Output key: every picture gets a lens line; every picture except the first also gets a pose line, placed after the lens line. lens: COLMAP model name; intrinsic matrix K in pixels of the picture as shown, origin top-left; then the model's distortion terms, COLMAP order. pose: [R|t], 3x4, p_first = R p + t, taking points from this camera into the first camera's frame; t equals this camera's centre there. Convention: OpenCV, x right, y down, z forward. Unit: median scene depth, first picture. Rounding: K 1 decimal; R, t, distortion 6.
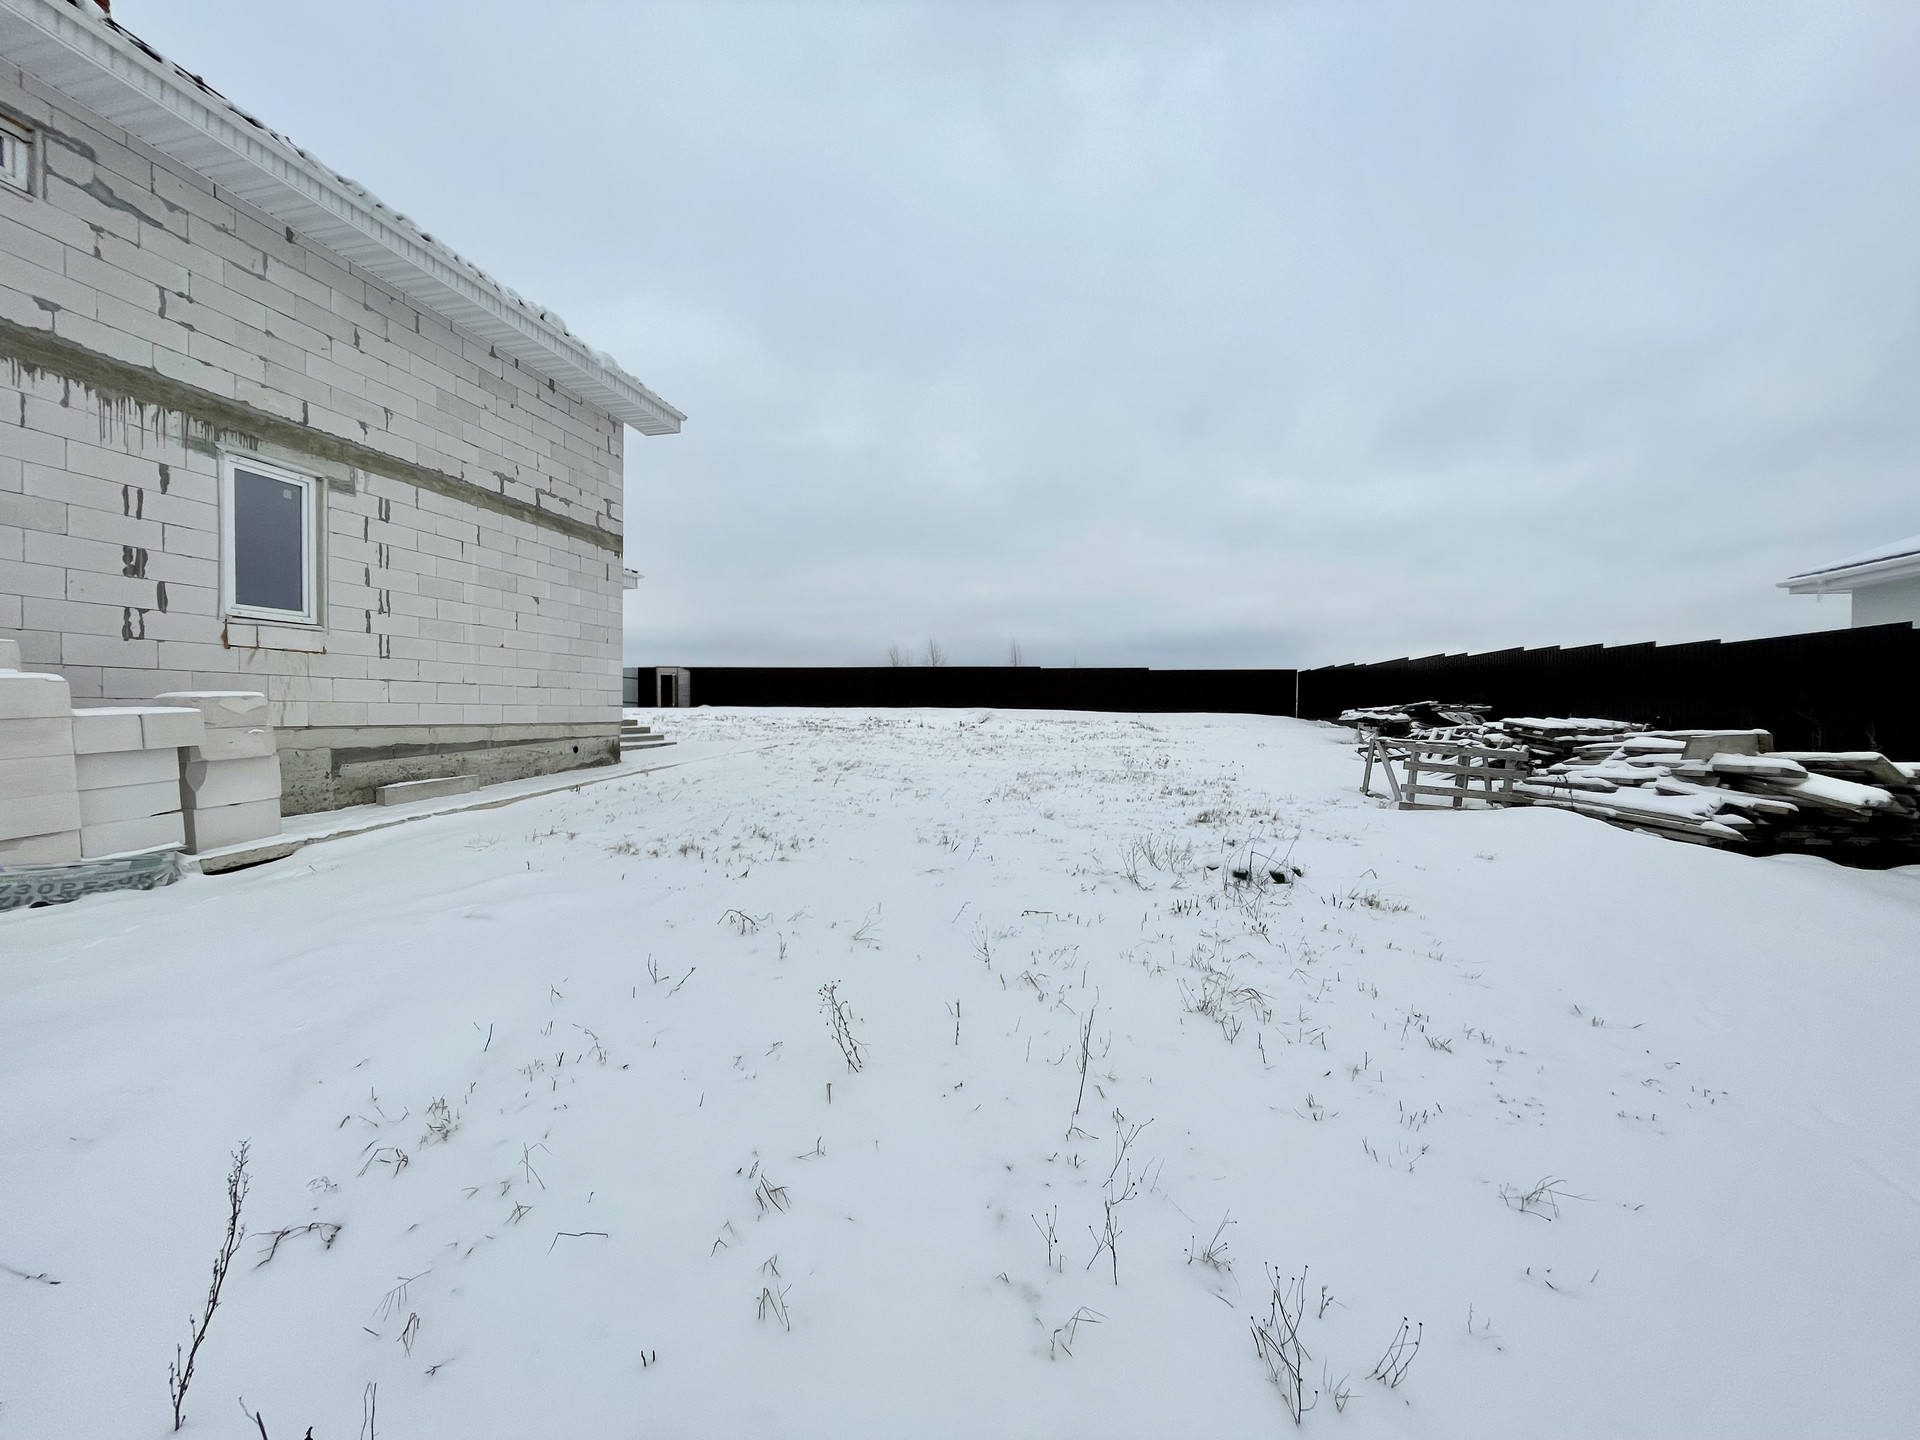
lens RADIAL K [[780.9, 0, 961.2], [0, 780.9, 717.5], [0, 0, 1]] dist [-0.001015, -0.000229]
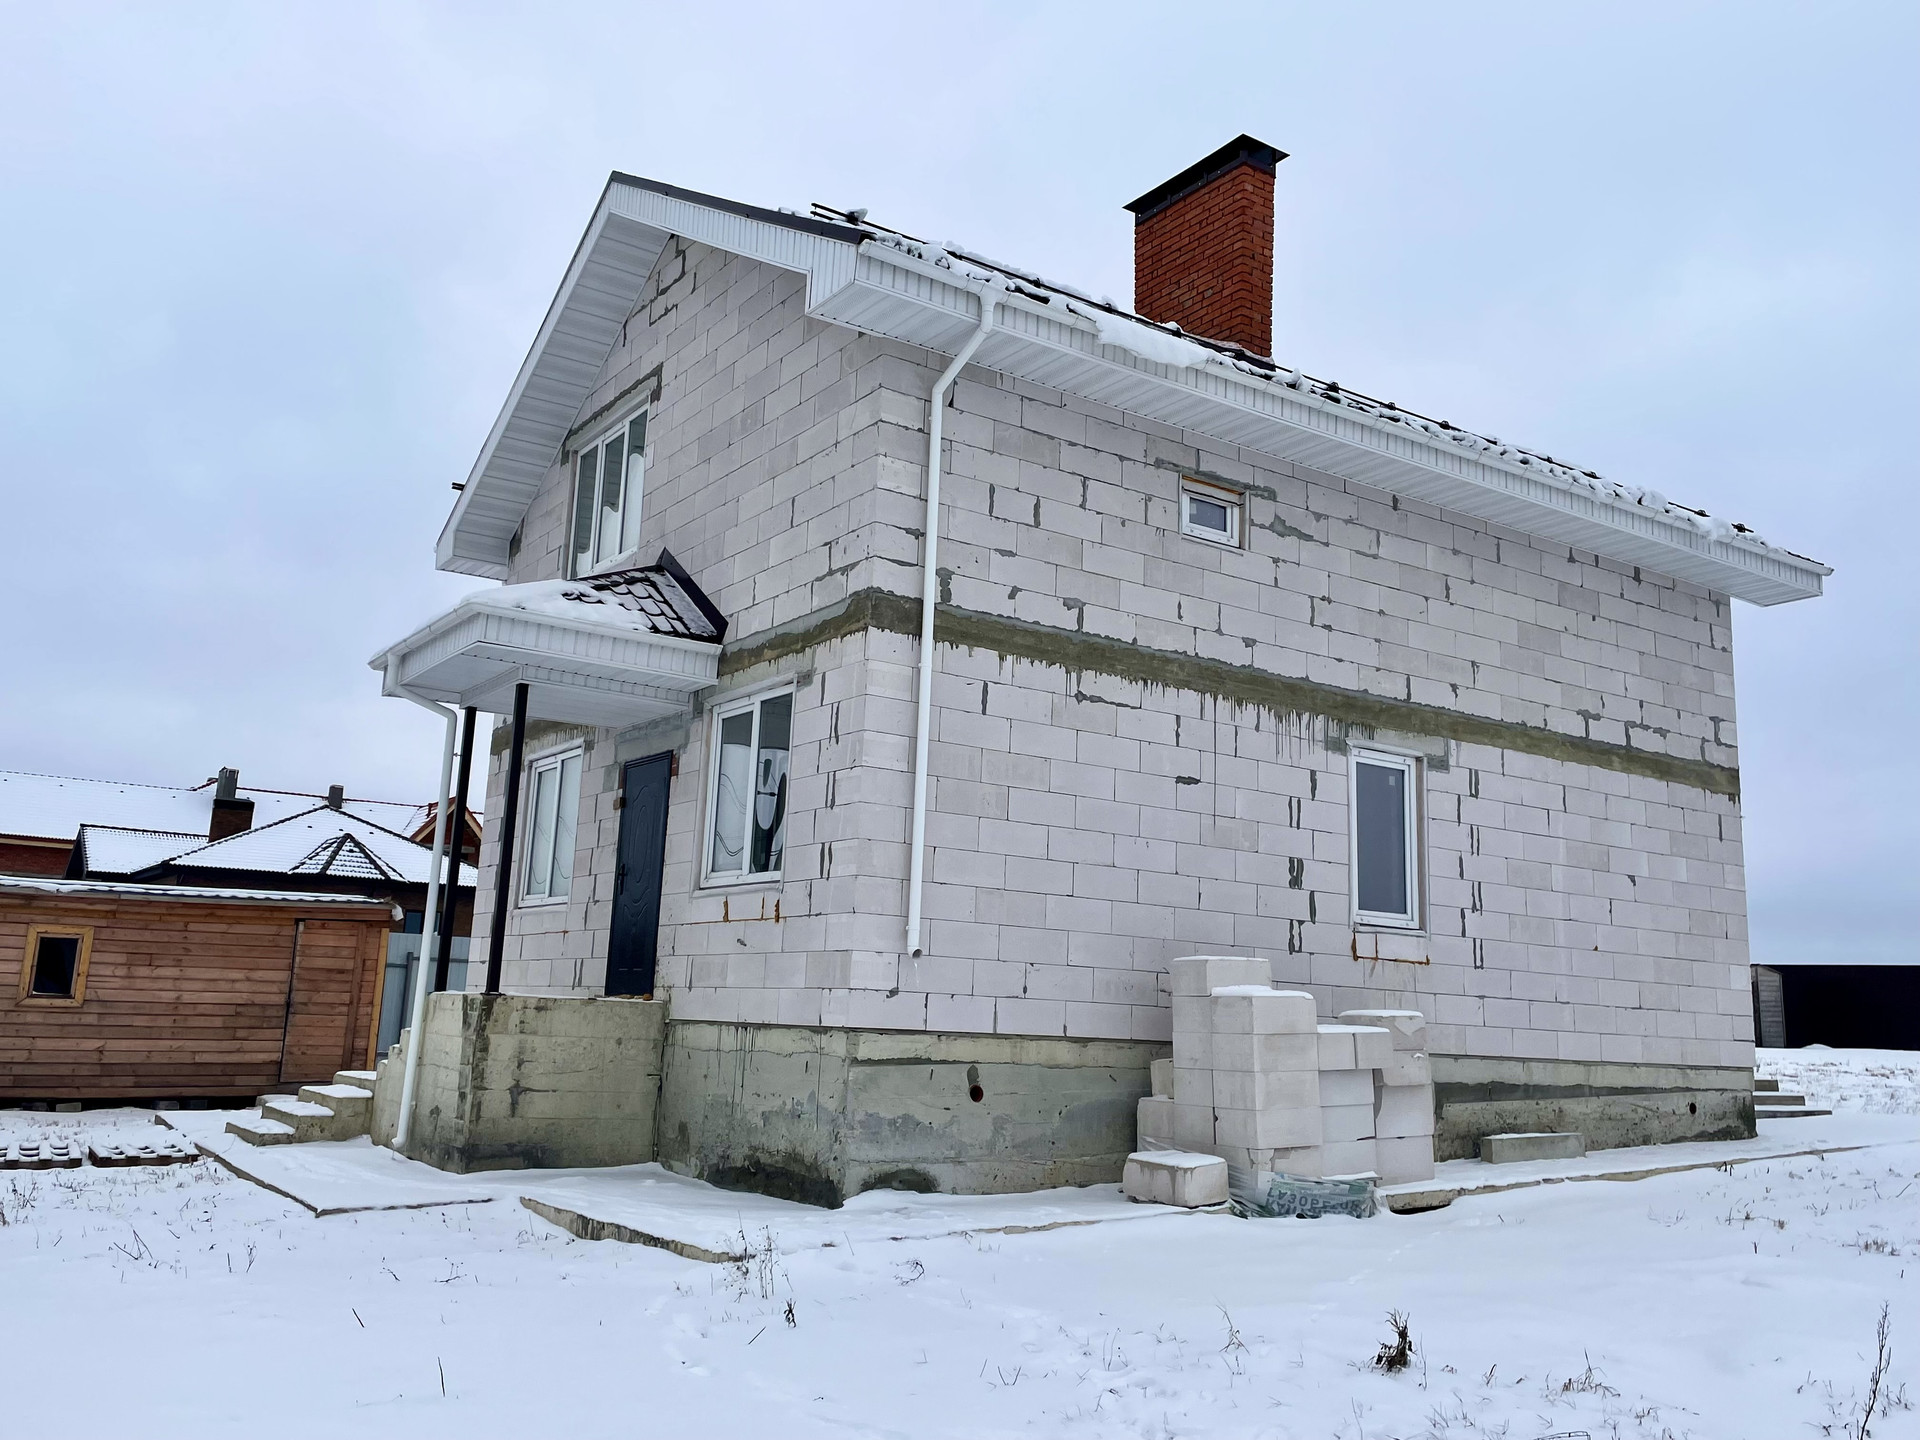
lens RADIAL K [[1634.3, 0, 938.5], [0, 1634.3, 687.0], [0, 0, 1]] dist [0.078232, -0.075104]
pose [[0.720550, -0.116554, -0.683537, 0.044490], [-0.039350, 0.977310, -0.208127, 0.015424], [0.692285, 0.176863, 0.699615, -0.629821]]
